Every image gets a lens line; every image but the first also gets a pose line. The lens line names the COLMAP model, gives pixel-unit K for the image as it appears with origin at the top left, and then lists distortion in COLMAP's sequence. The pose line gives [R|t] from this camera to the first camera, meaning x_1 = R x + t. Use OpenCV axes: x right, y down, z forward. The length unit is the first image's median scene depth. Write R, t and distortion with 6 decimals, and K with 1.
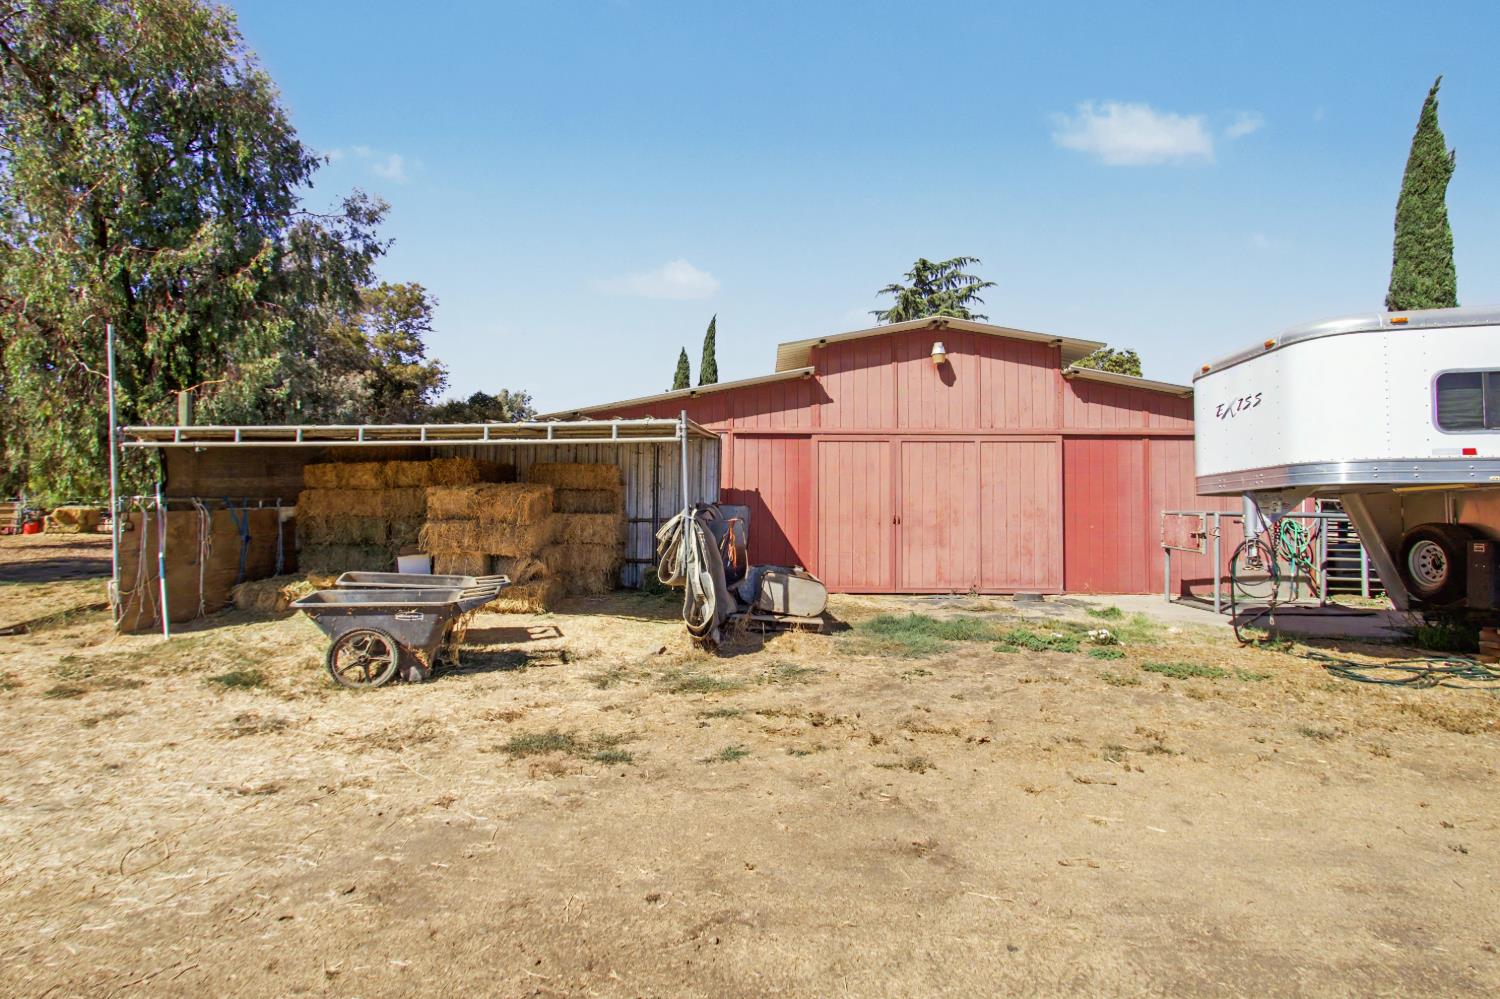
lens RADIAL K [[709.0, 0, 746.2], [0, 709.0, 505.4], [0, 0, 1]] dist [0.000333, 0.003728]
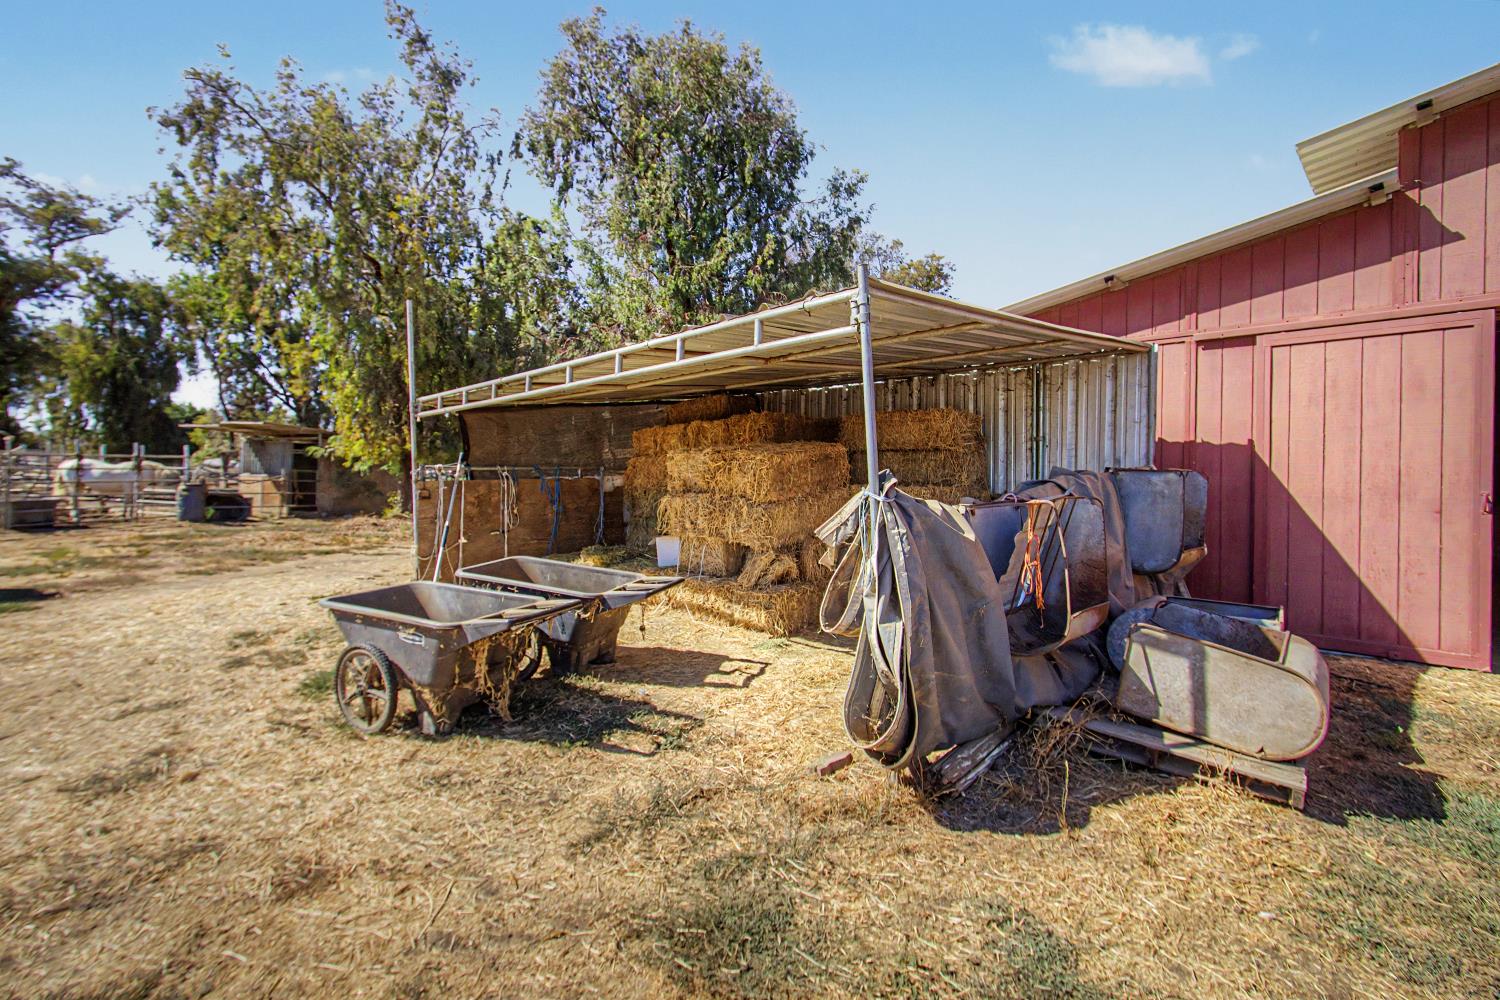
lens RADIAL K [[709.0, 0, 729.8], [0, 709.0, 480.0], [0, 0, 1]] dist [0.000333, 0.003728]
pose [[0.722176, 0.003356, -0.691701, 0.116666], [0.000200, 0.999987, 0.005061, 0.002745], [0.691709, -0.003794, 0.722166, 0.416600]]
